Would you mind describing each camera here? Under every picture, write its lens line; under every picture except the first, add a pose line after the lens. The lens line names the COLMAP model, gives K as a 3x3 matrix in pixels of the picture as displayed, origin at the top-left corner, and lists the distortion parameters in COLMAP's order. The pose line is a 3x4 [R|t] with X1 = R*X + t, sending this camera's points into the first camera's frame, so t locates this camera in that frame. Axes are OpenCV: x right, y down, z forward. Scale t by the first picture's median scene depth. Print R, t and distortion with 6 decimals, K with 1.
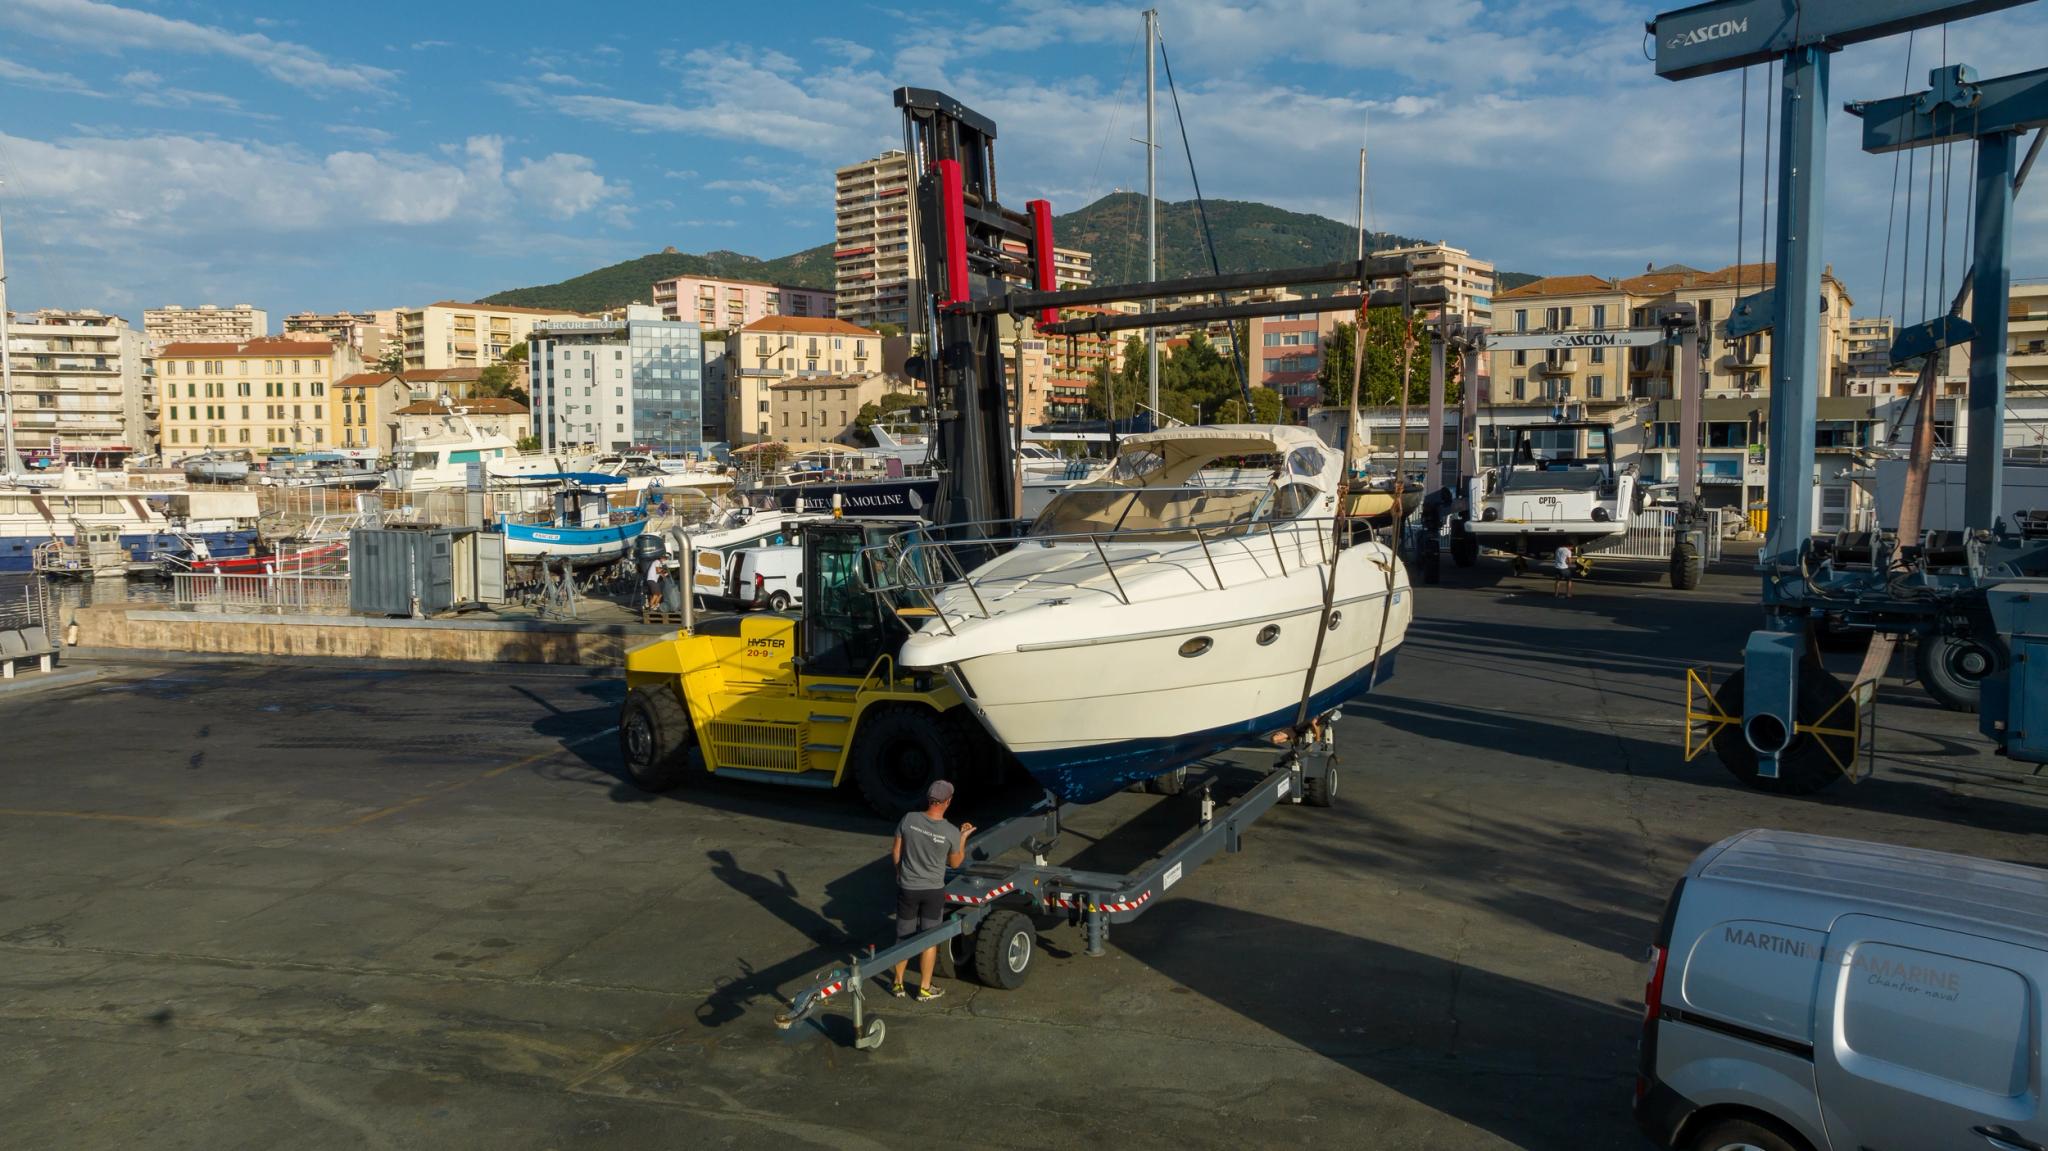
lens RADIAL K [[1442.0, 0, 1024.0], [0, 1442.0, 575.5], [0, 0, 1]] dist [0.007320, -0.009209]
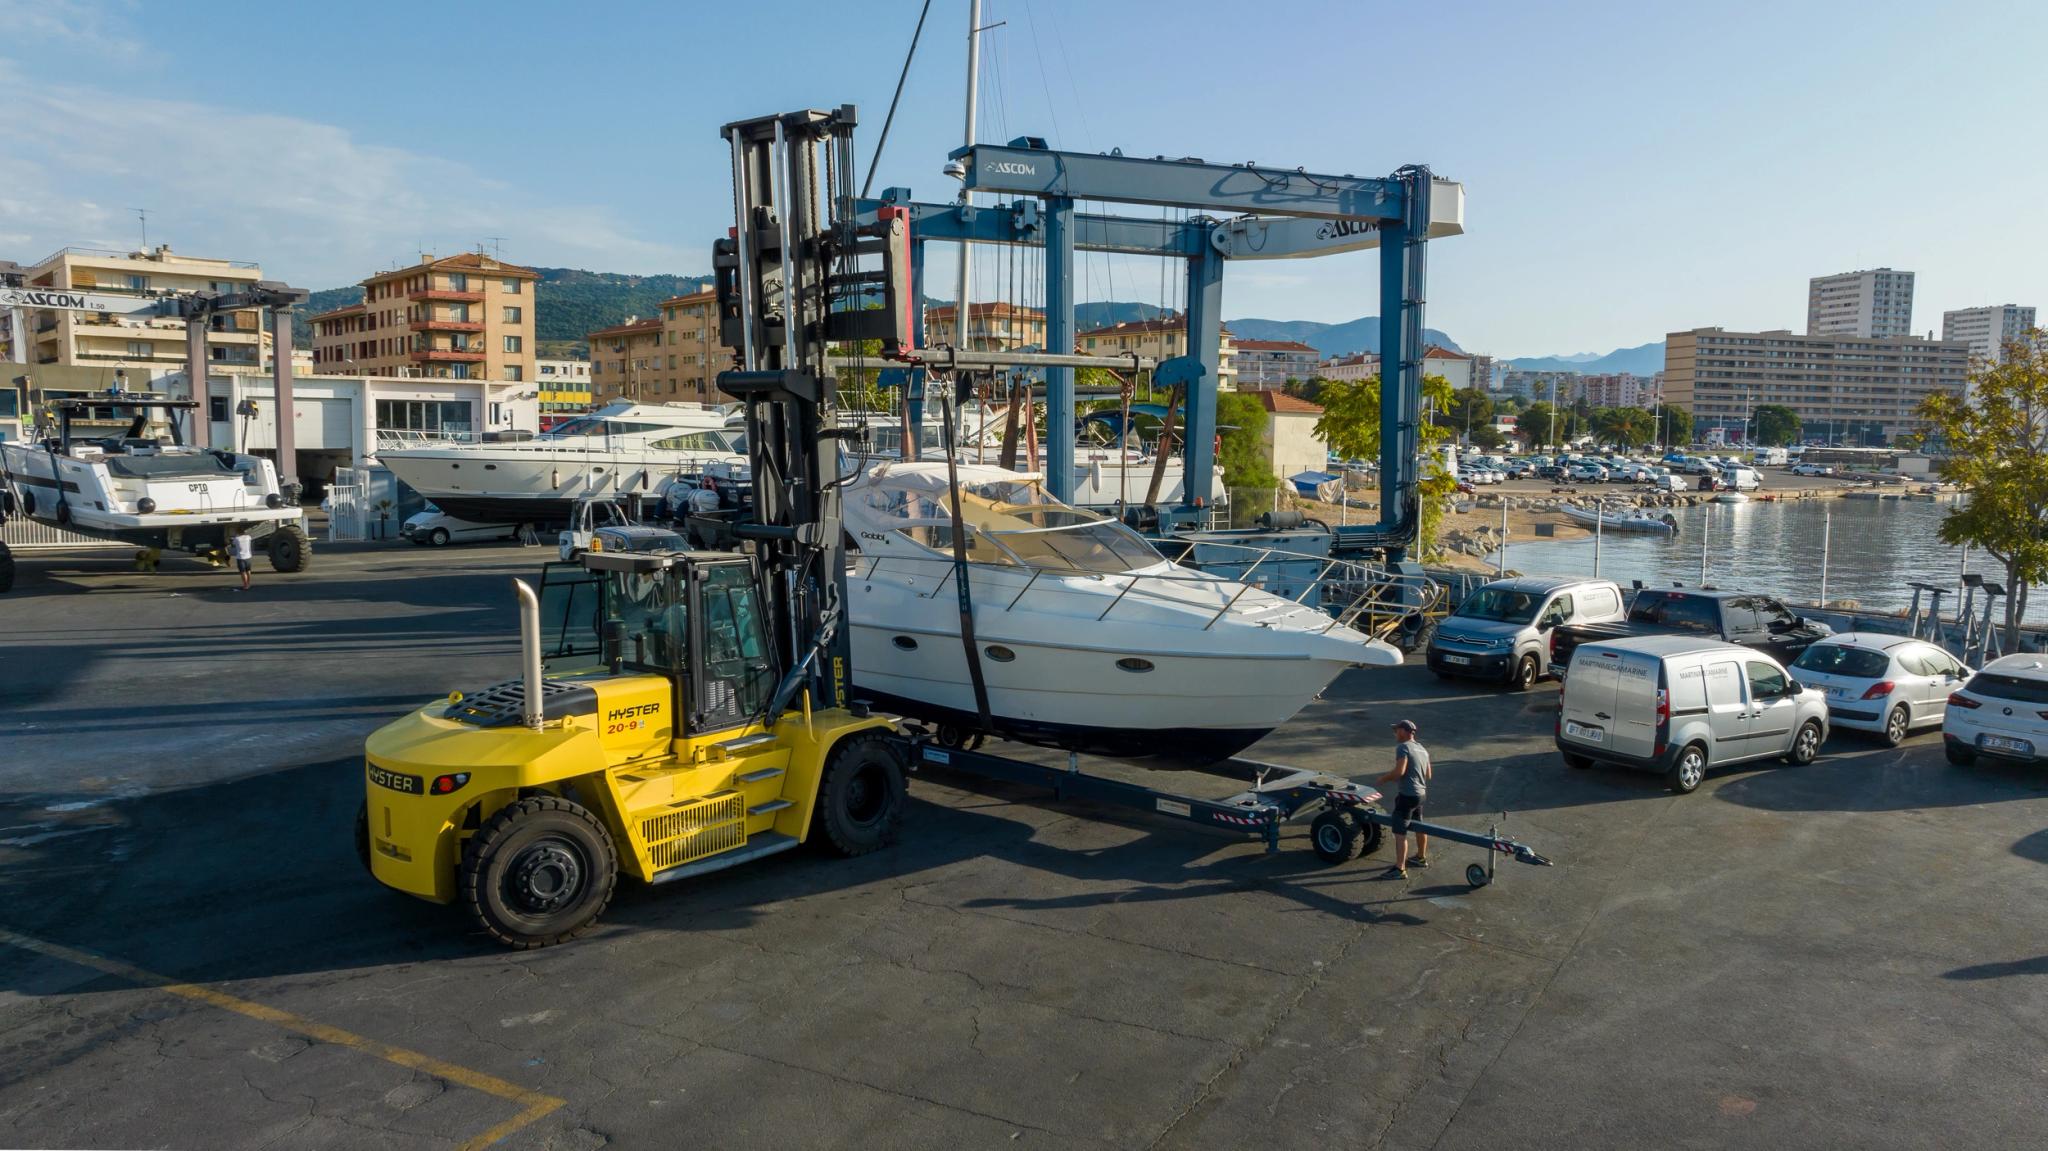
lens RADIAL K [[1442.0, 0, 1024.0], [0, 1442.0, 575.5], [0, 0, 1]] dist [0.007320, -0.009209]
pose [[0.290954, -0.091174, 0.952383, -0.725138], [0.064488, 0.995054, 0.075558, -0.062910], [-0.954561, 0.039434, 0.295394, 0.454456]]
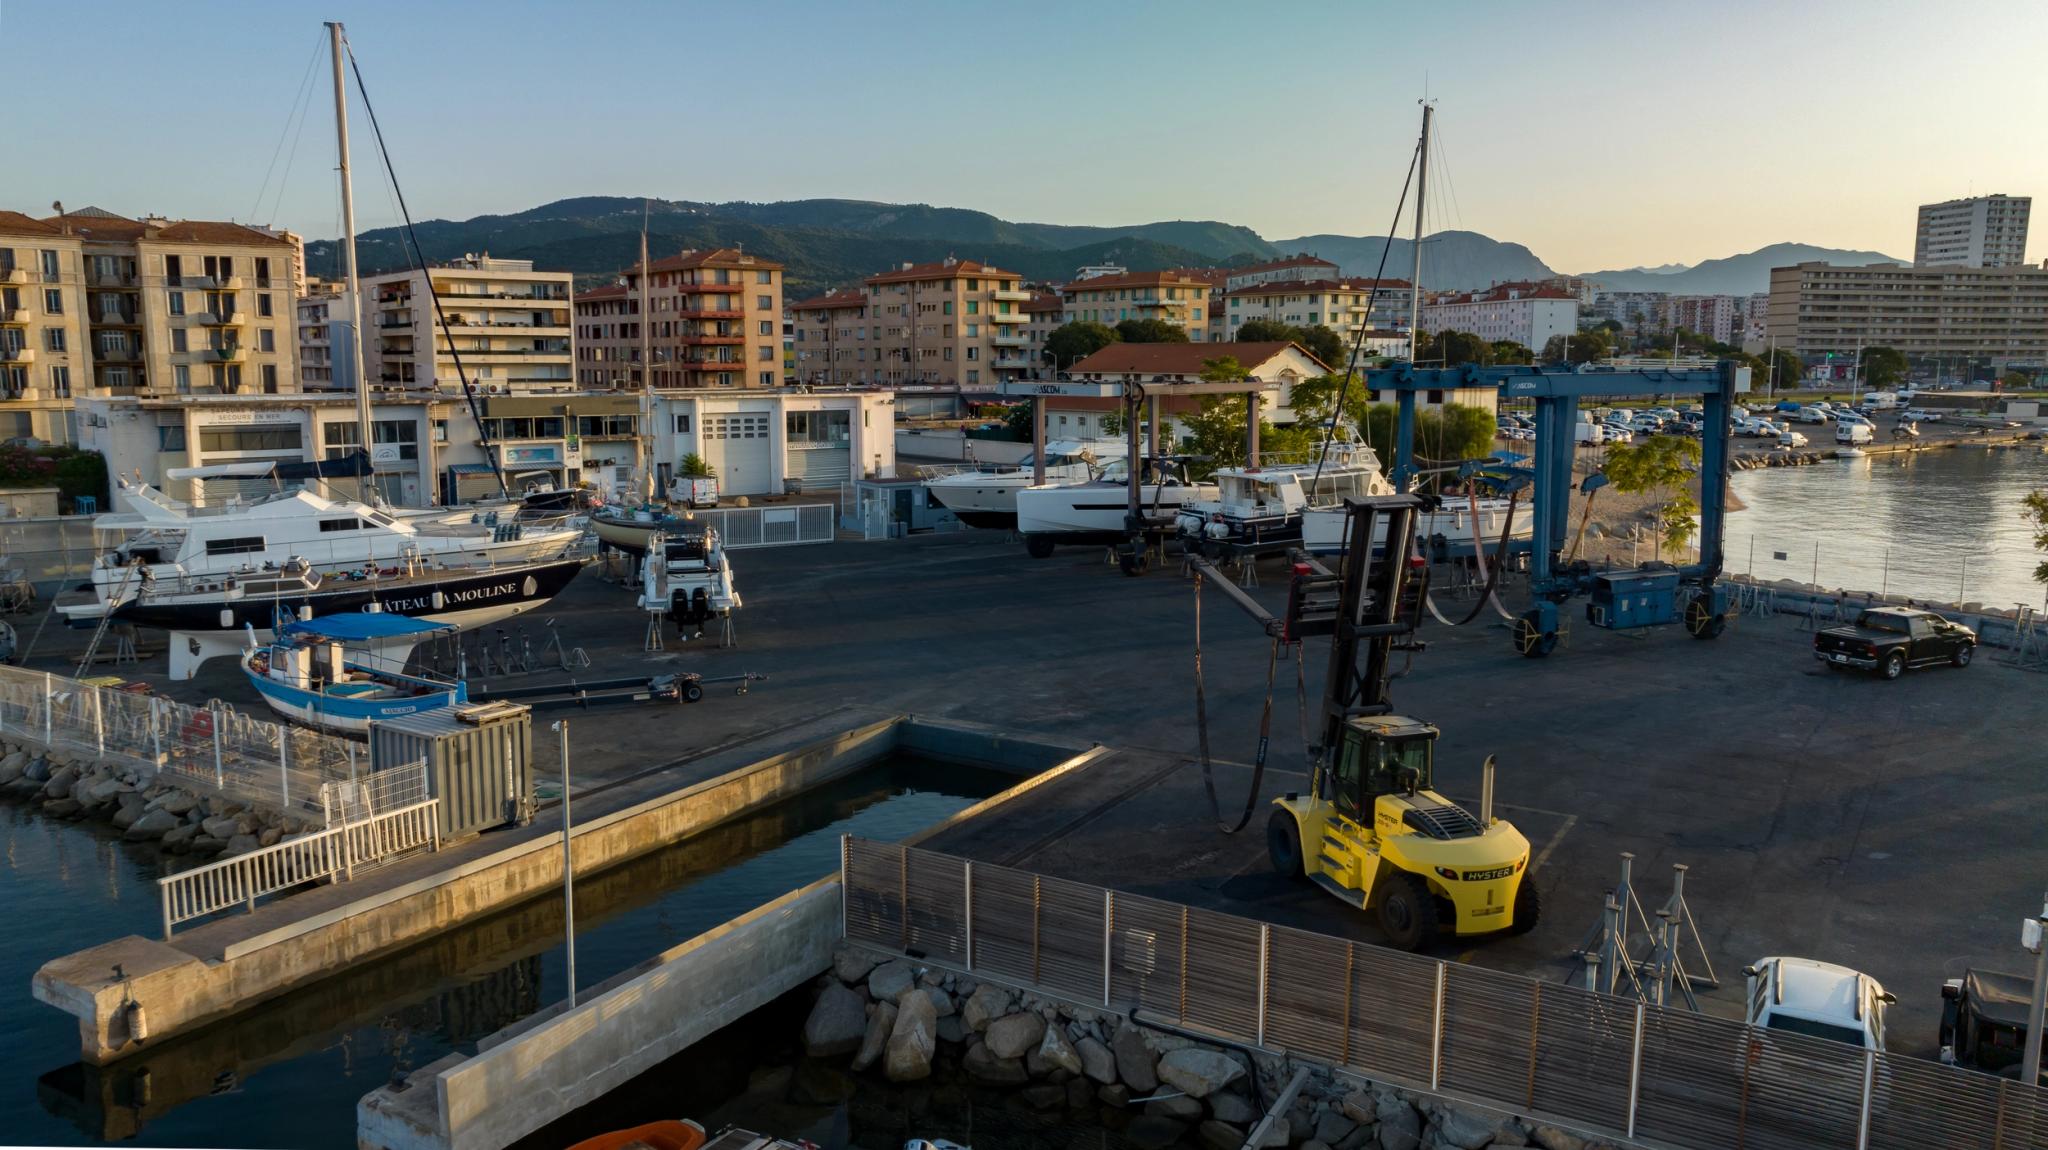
lens RADIAL K [[1409.7, 0, 1024.0], [0, 1409.7, 575.0], [0, 0, 1]] dist [-0.027219, 0.058166]
pose [[0.347919, -0.142166, 0.926683, -1.847411], [0.075942, 0.989461, 0.123285, -0.334603], [-0.934444, 0.027480, 0.355049, 0.748137]]
